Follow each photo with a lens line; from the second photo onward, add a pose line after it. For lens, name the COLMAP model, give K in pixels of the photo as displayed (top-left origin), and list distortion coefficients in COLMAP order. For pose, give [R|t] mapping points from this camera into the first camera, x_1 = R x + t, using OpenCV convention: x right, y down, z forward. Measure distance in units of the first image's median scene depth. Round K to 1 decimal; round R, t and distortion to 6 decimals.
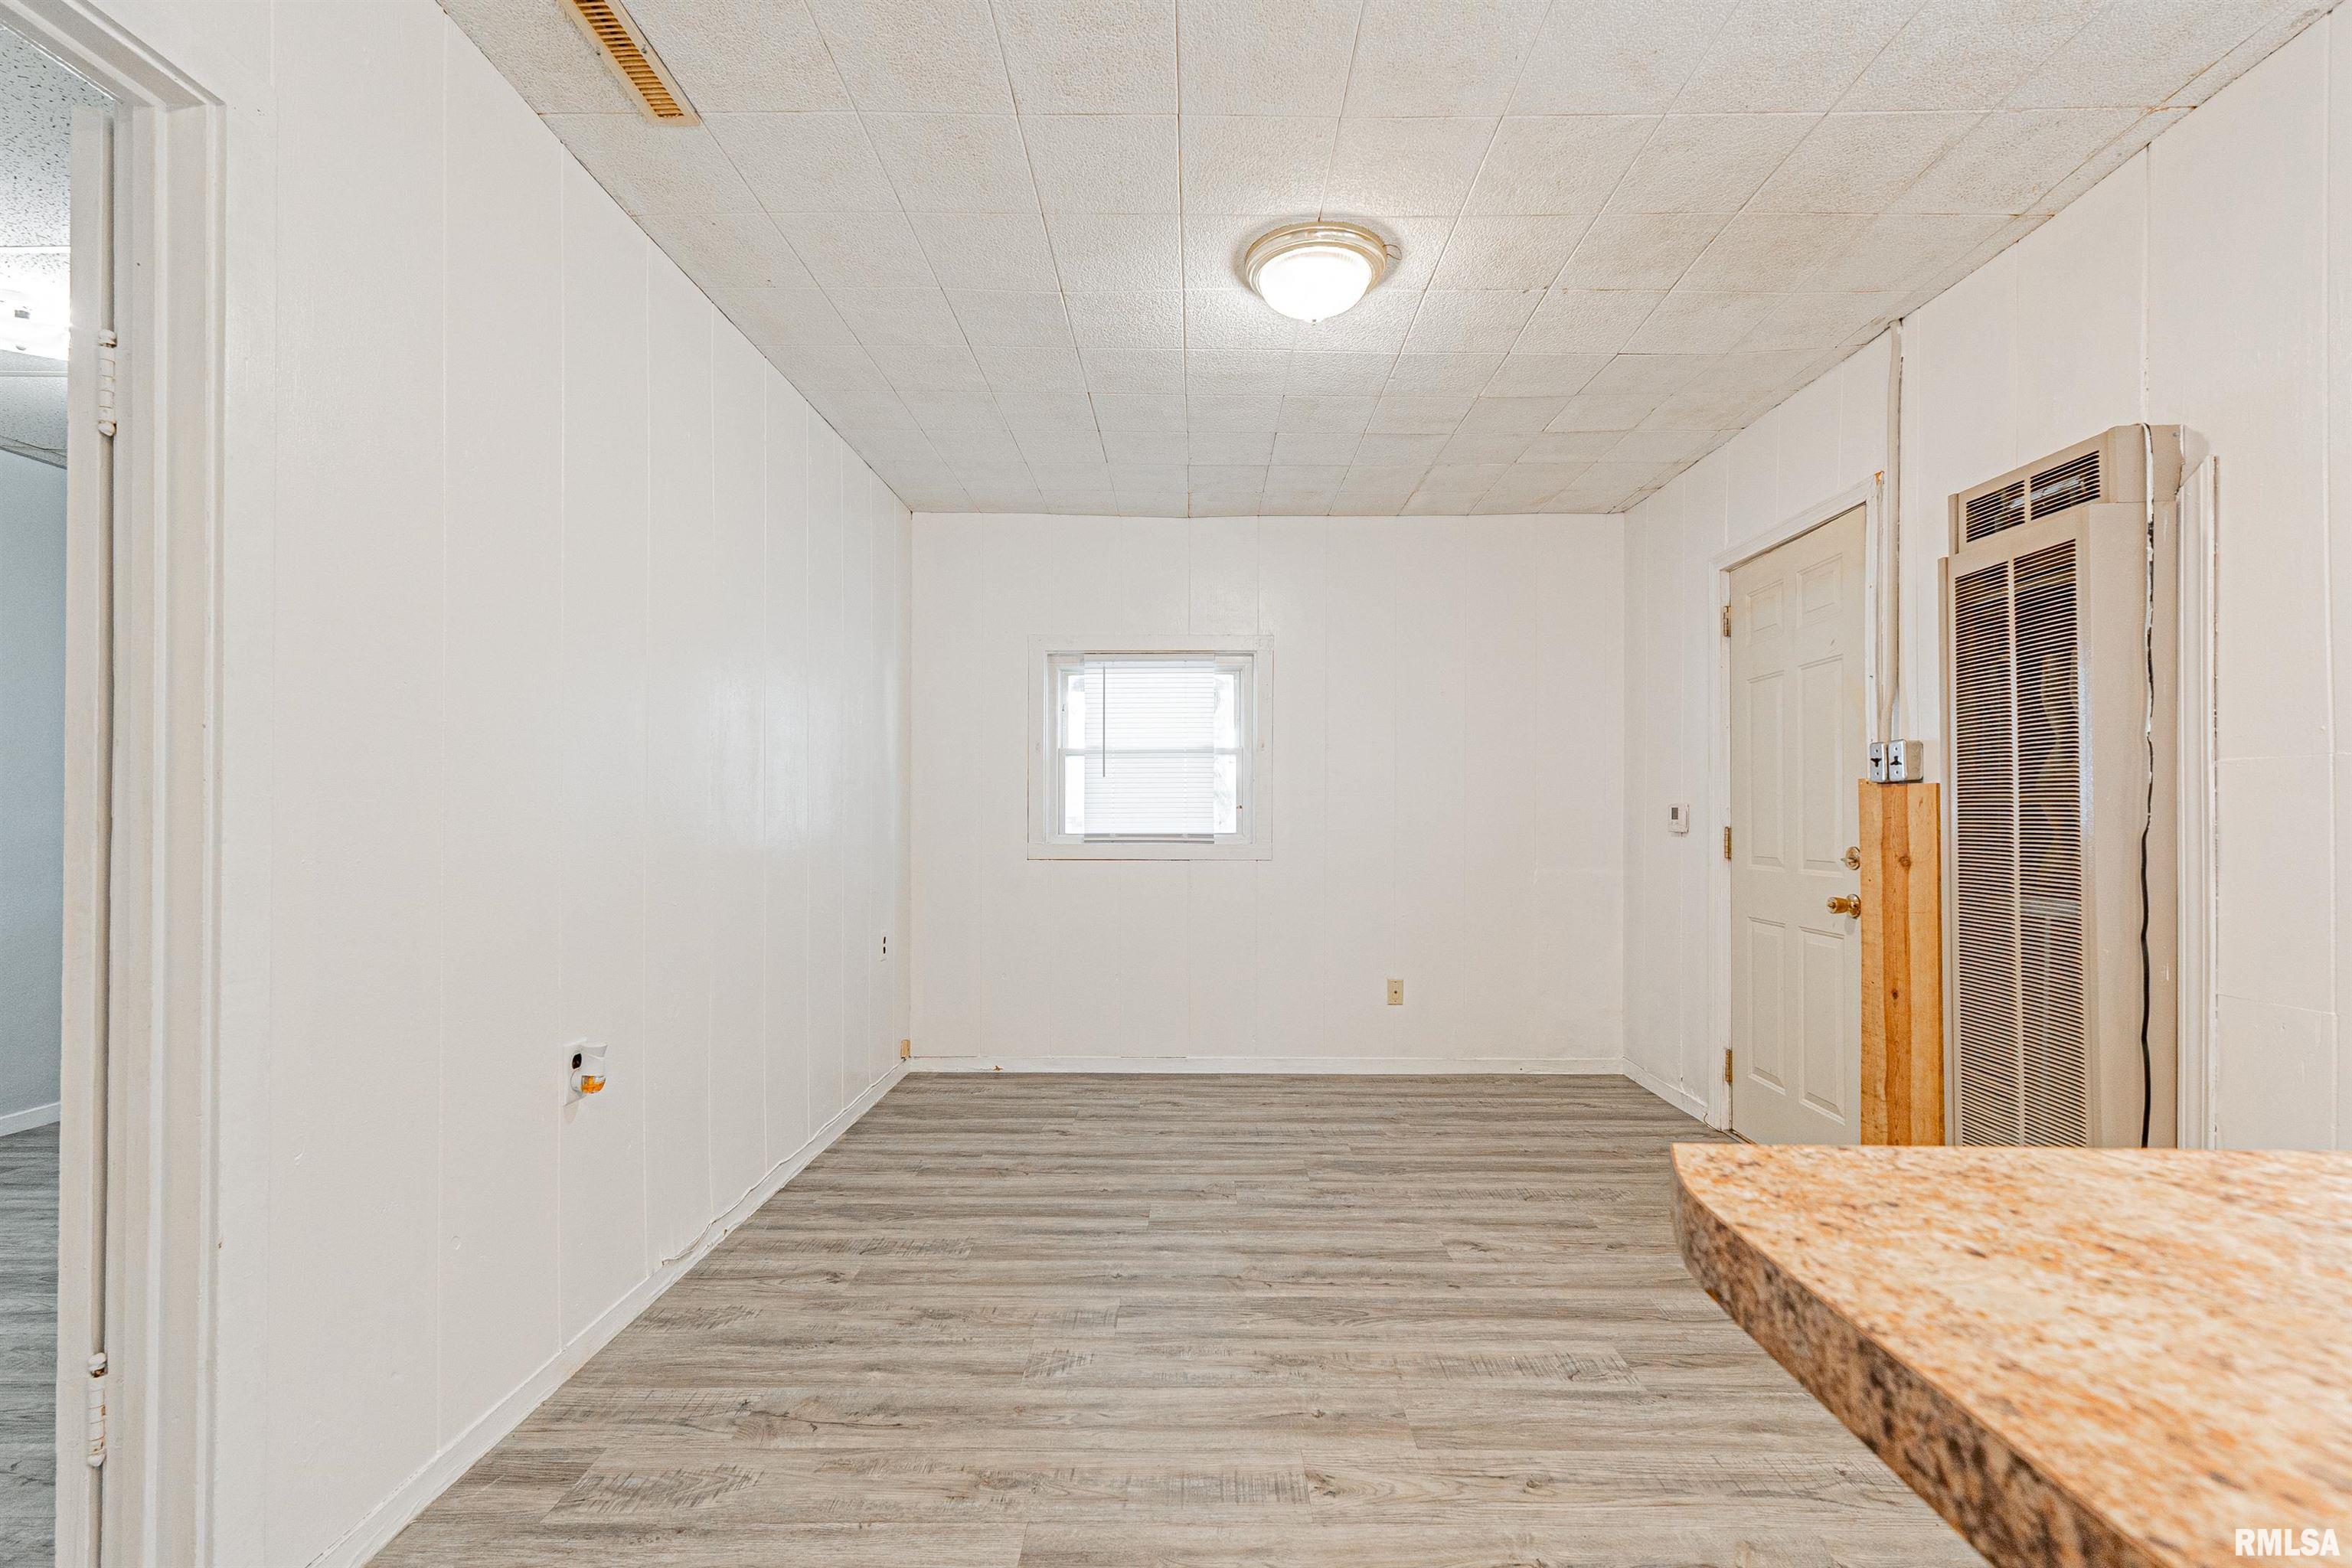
lens RADIAL K [[988.4, 0, 1186.0], [0, 988.4, 805.4], [0, 0, 1]] dist [0.010420, 0.000086]
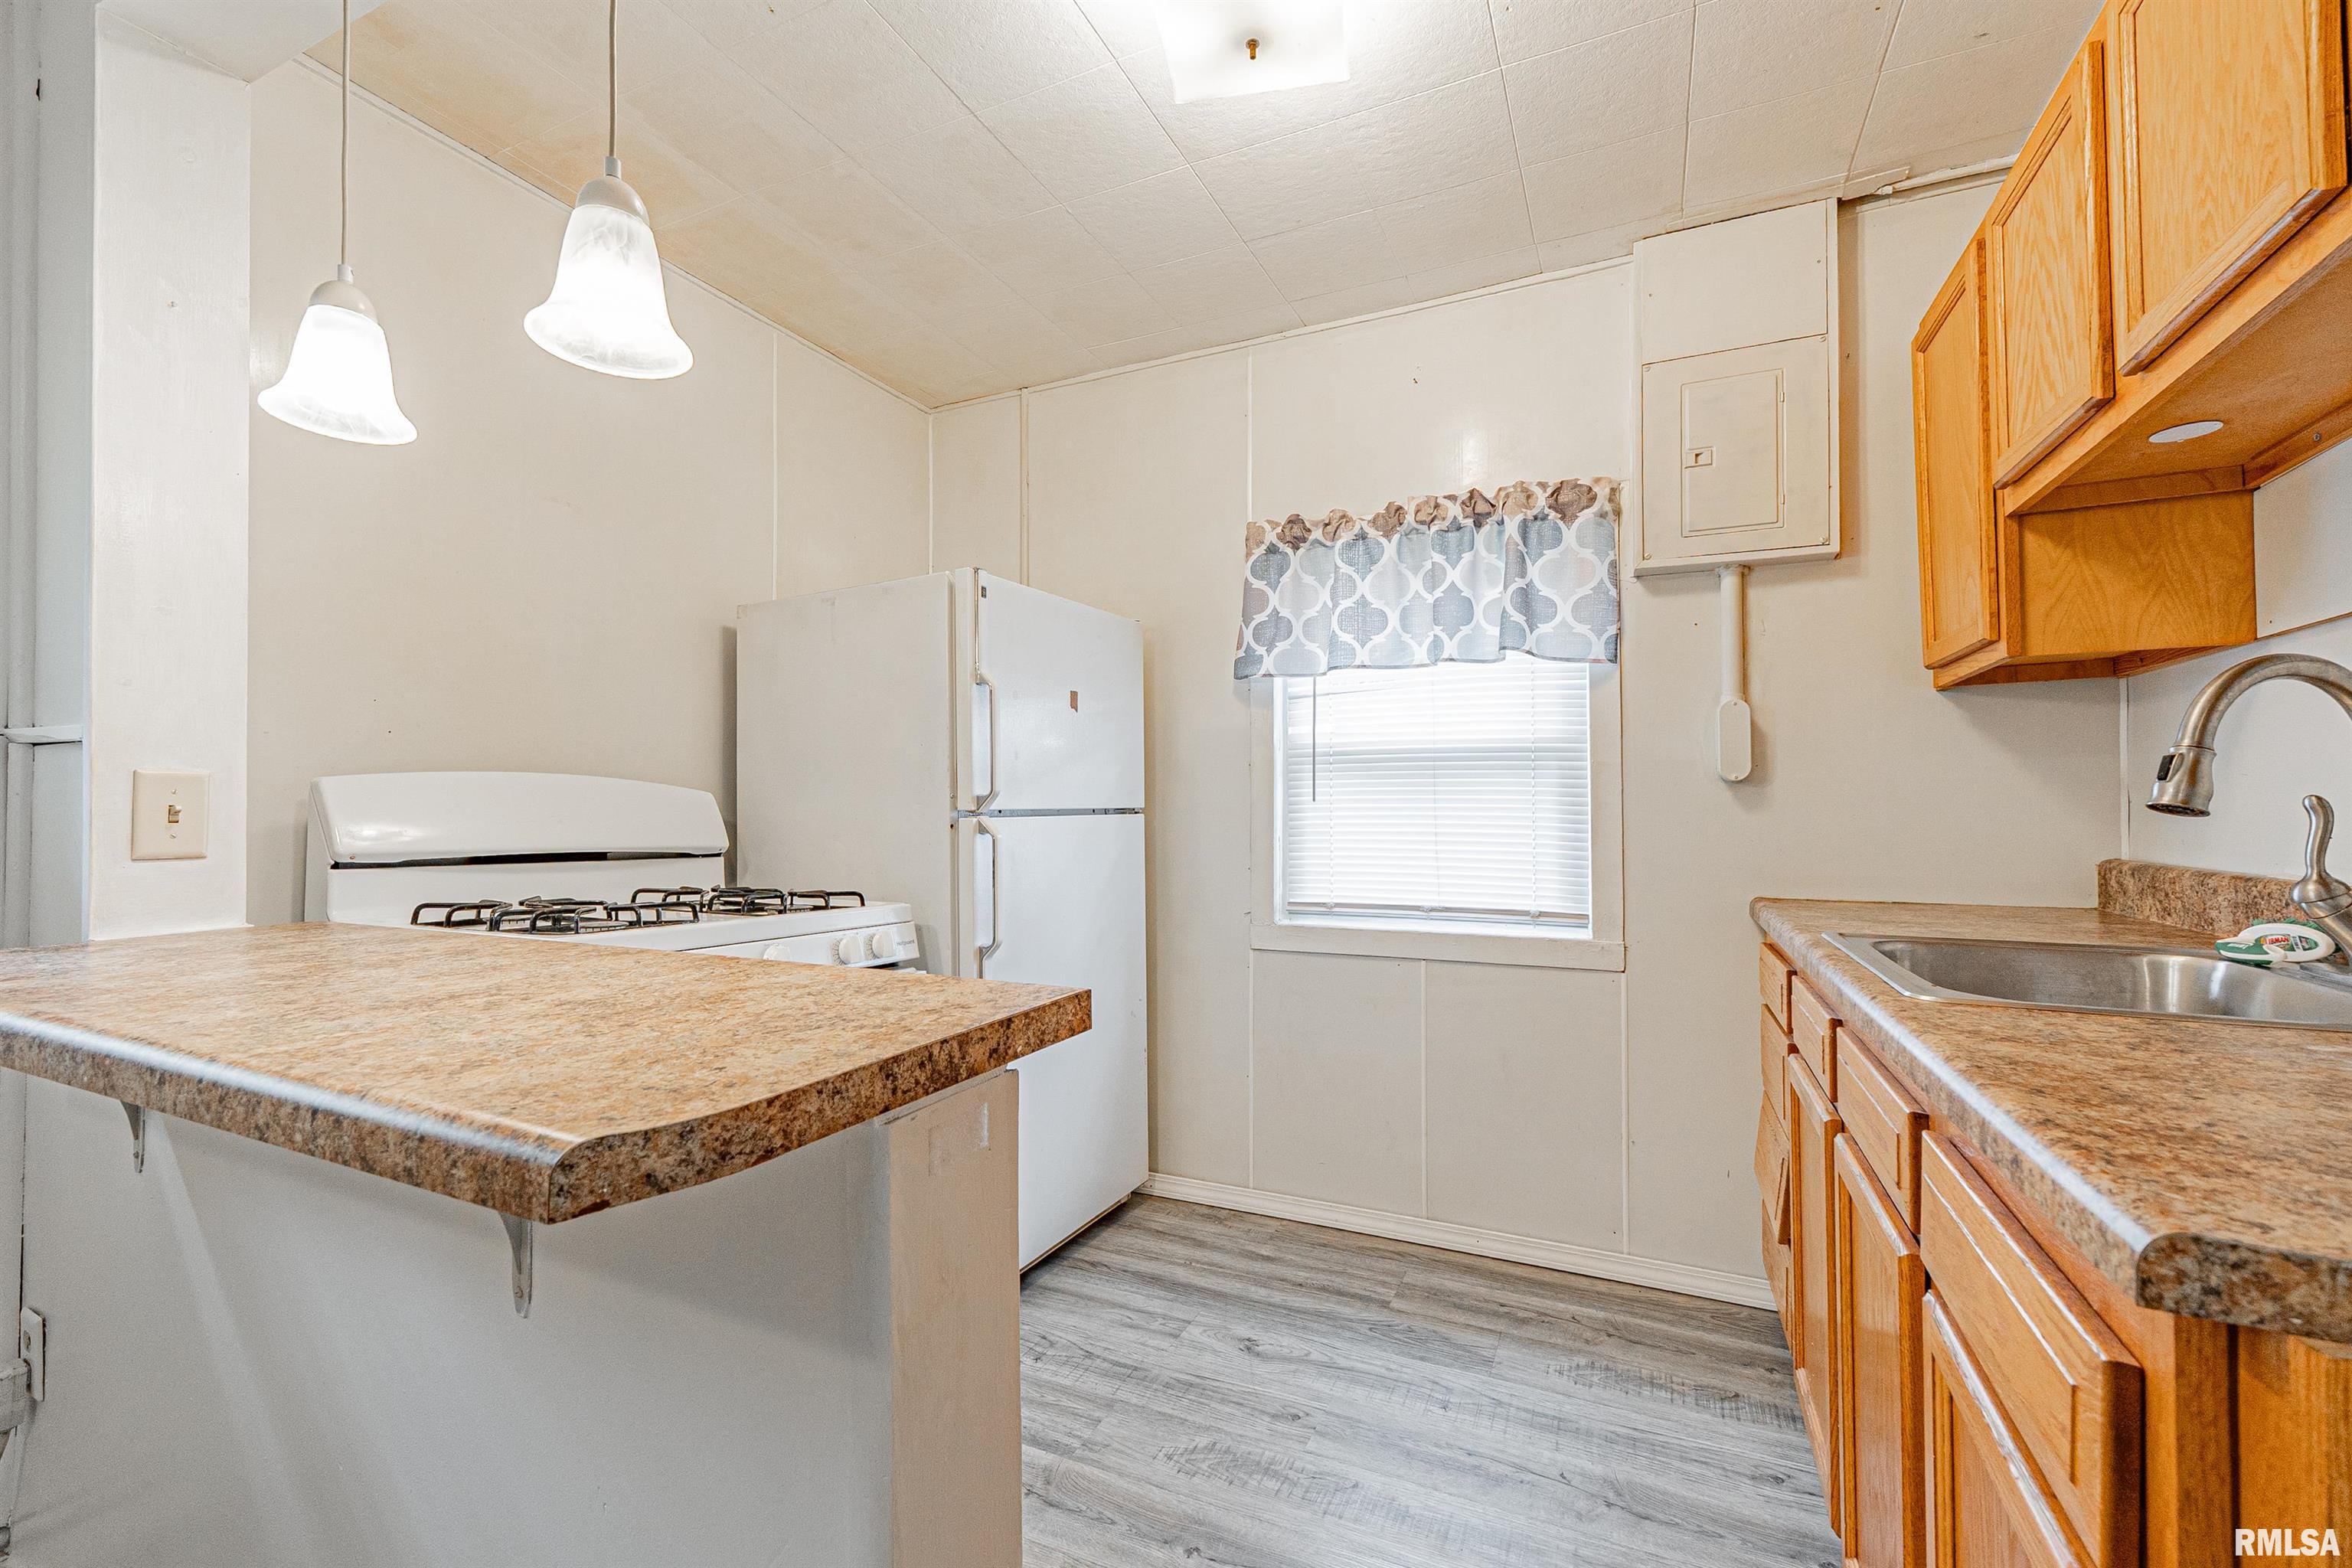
lens RADIAL K [[988.4, 0, 1189.6], [0, 988.4, 796.6], [0, 0, 1]] dist [0.010420, 0.000086]
pose [[-0.911041, 0.006031, 0.412271, -0.098014], [-0.002253, 0.999805, -0.019605, 0.002083], [-0.412309, -0.018790, -0.910850, 0.337507]]
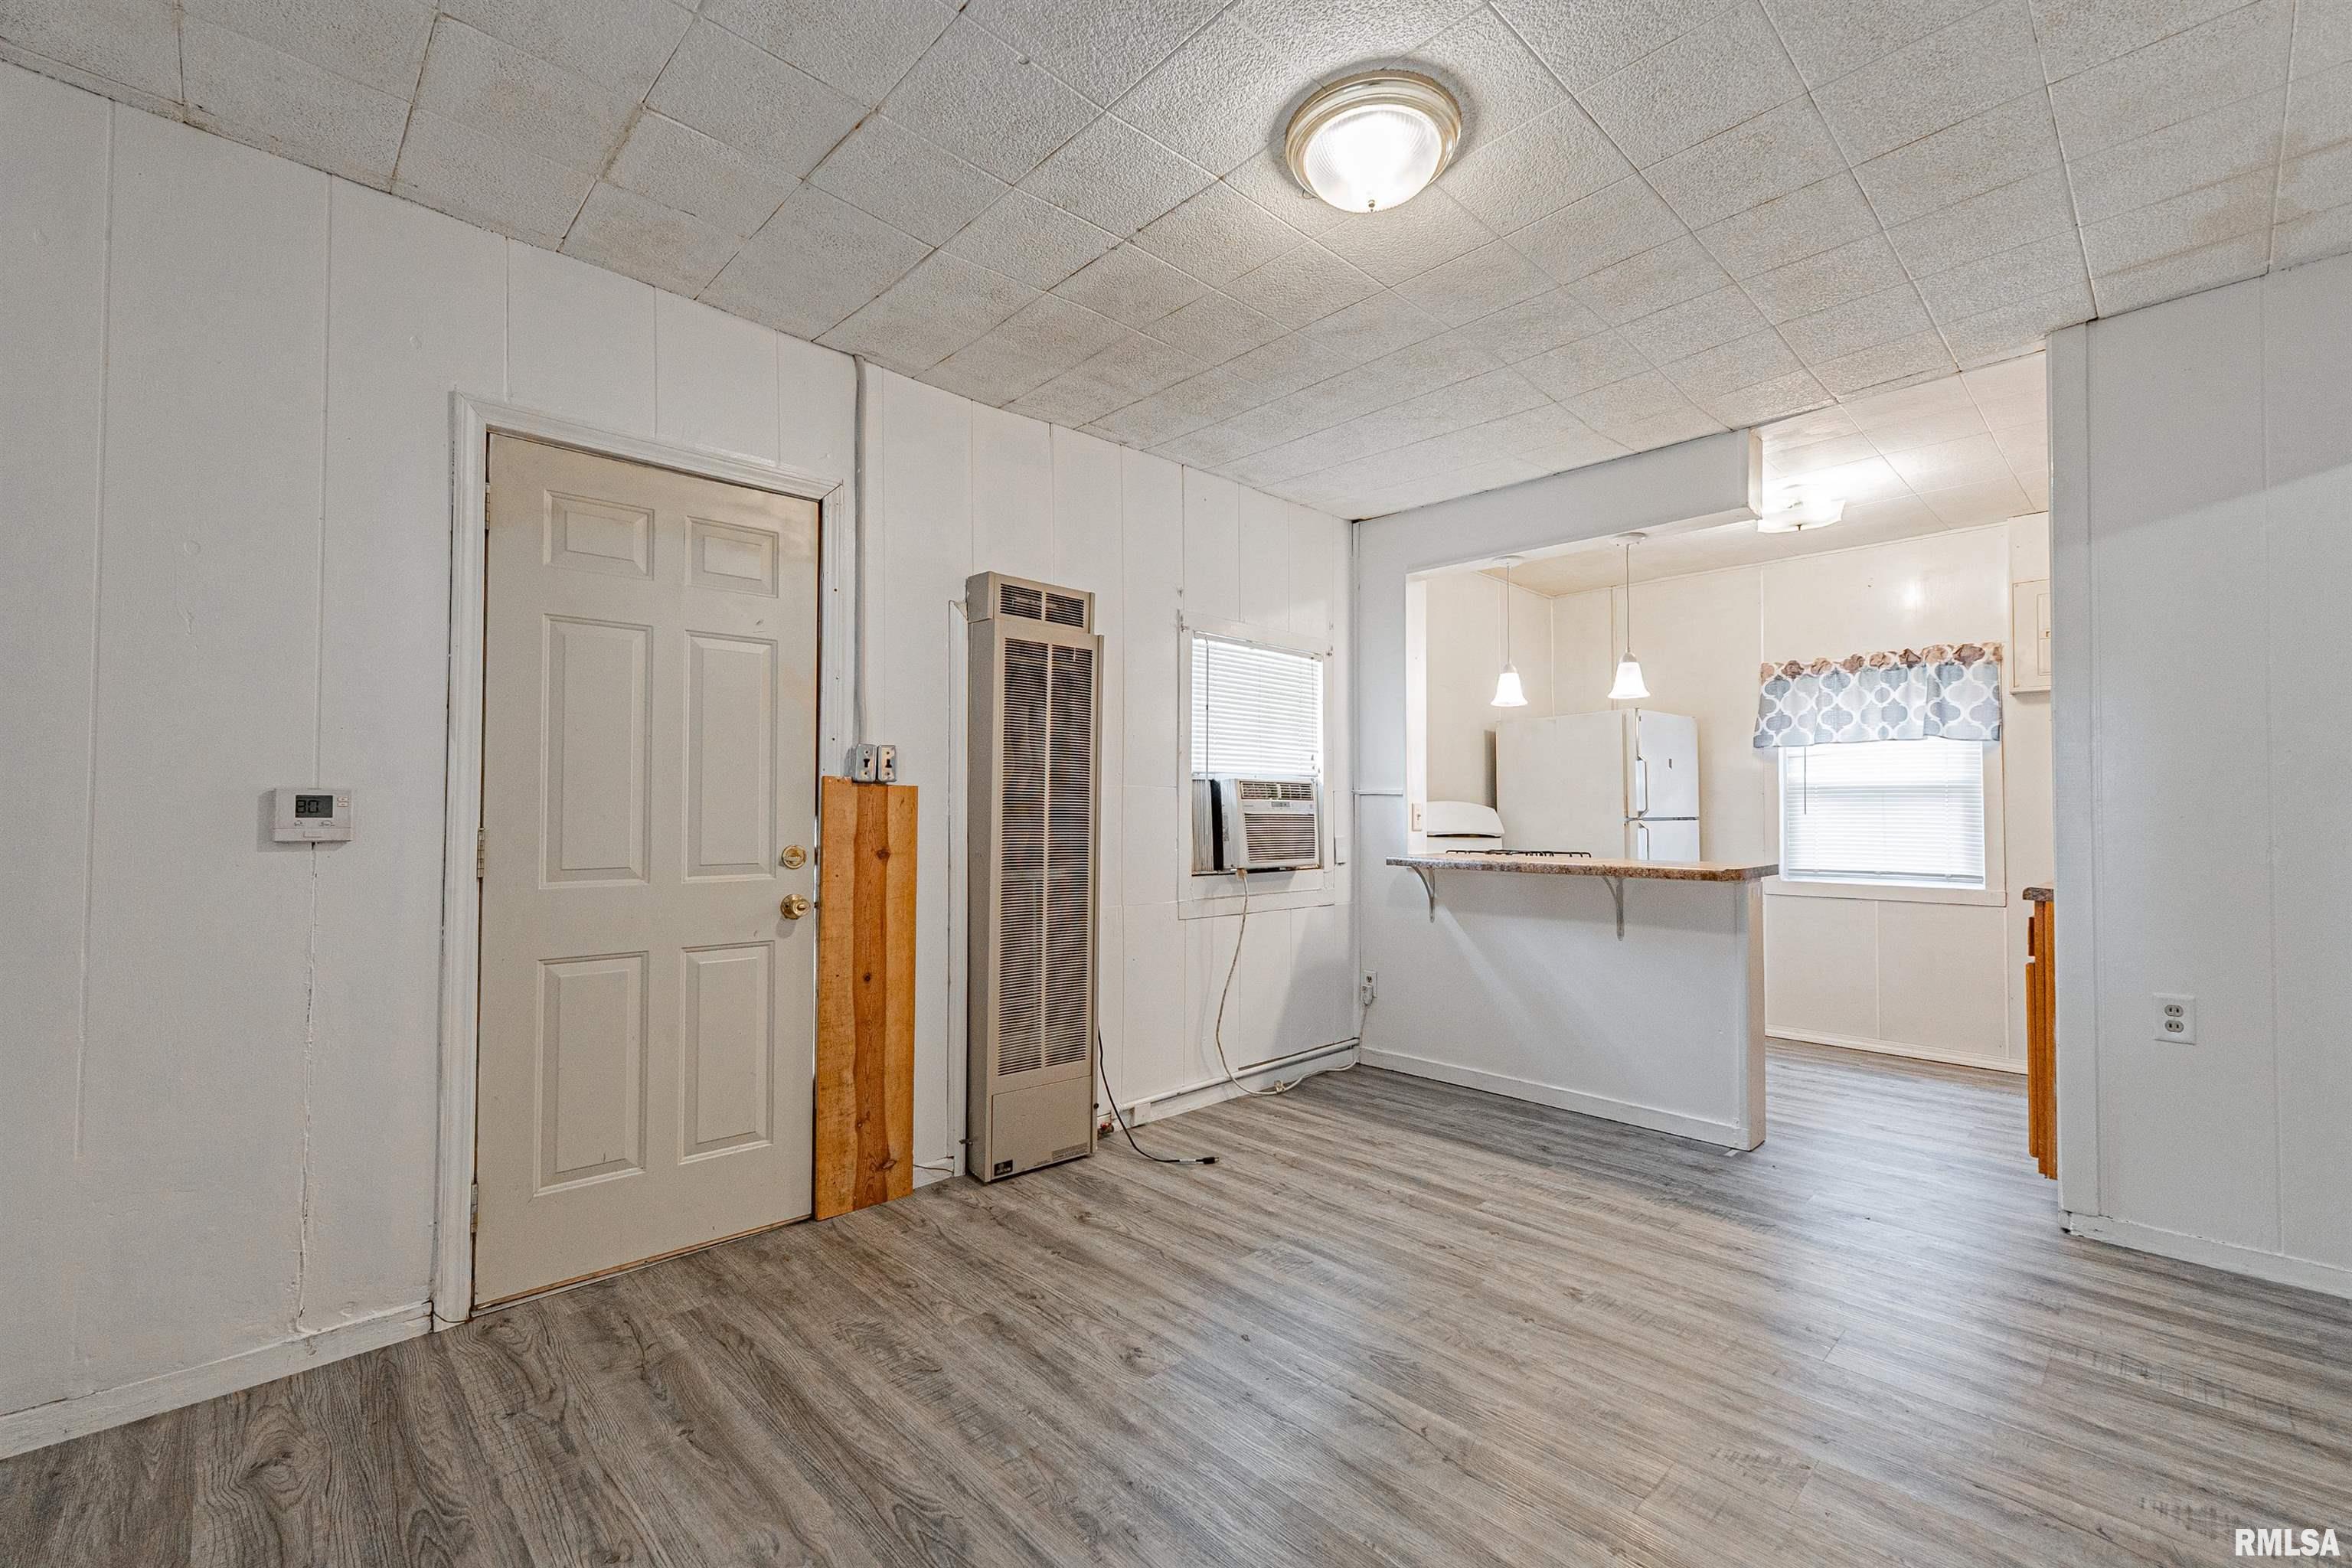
lens RADIAL K [[988.4, 0, 1196.3], [0, 988.4, 793.0], [0, 0, 1]] dist [0.010420, 0.000086]
pose [[-0.707531, 0.013280, 0.706558, -0.344454], [-0.011454, 0.999477, -0.030254, 0.019232], [-0.706590, -0.029499, -0.707008, 1.708195]]
